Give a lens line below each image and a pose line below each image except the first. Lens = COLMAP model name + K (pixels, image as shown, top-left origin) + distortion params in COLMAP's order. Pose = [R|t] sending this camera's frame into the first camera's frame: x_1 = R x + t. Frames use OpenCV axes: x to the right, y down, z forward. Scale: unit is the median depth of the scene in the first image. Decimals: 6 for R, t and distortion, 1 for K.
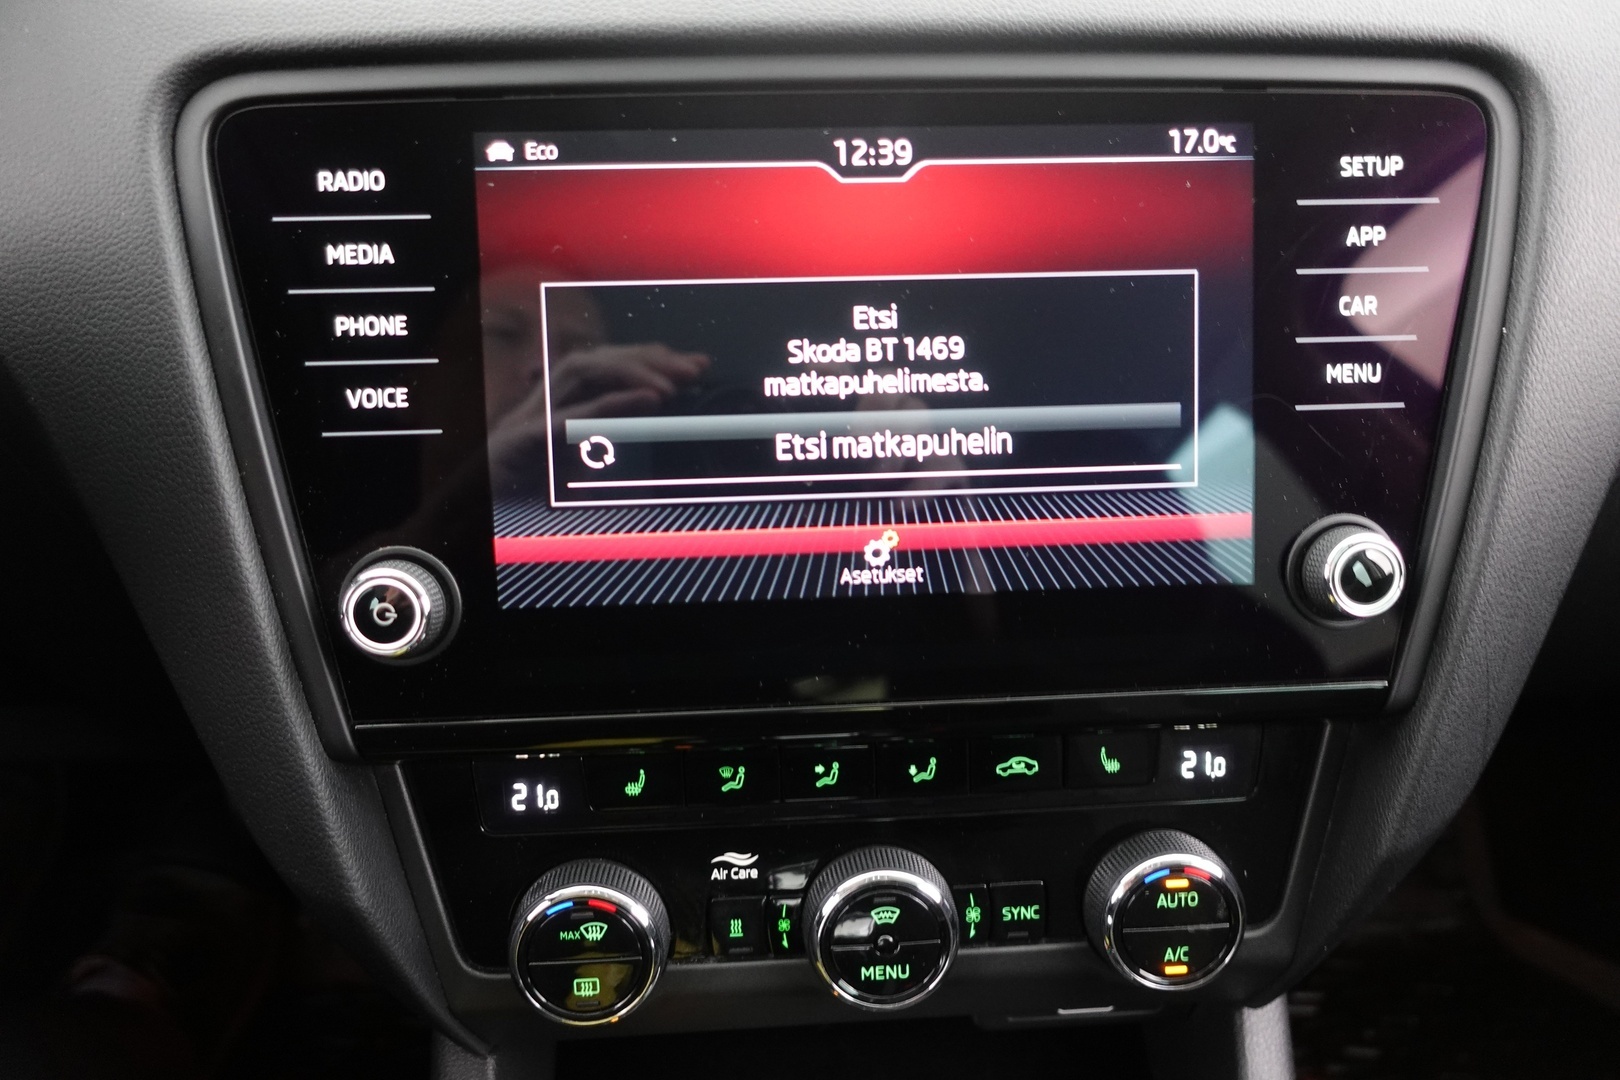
lens RADIAL K [[1107.5, 0, 810.6], [0, 1107.5, 540.3], [0, 0, 1]] dist [-0.001119, 0.003914]
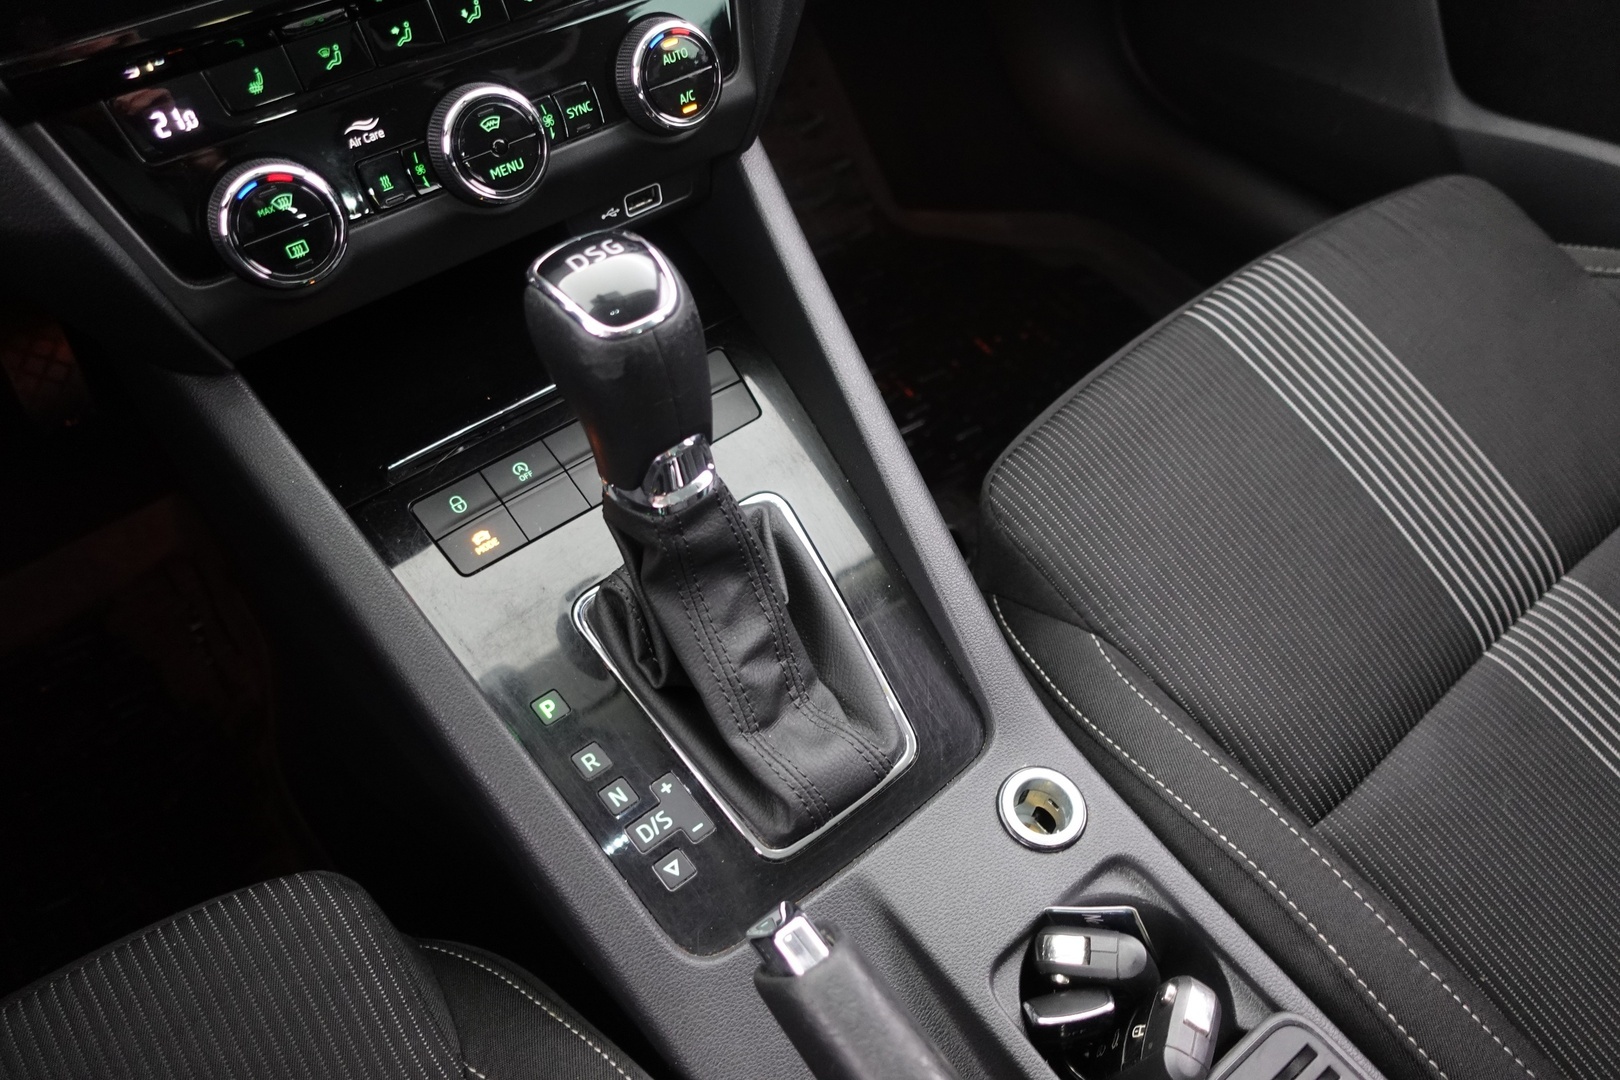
lens RADIAL K [[1107.5, 0, 808.4], [0, 1107.5, 538.1], [0, 0, 1]] dist [-0.001119, 0.003914]
pose [[0.823236, -0.438611, 0.360419, -0.313593], [0.280852, 0.866405, 0.412873, 0.319540], [-0.493360, -0.238668, 0.836441, -0.427442]]
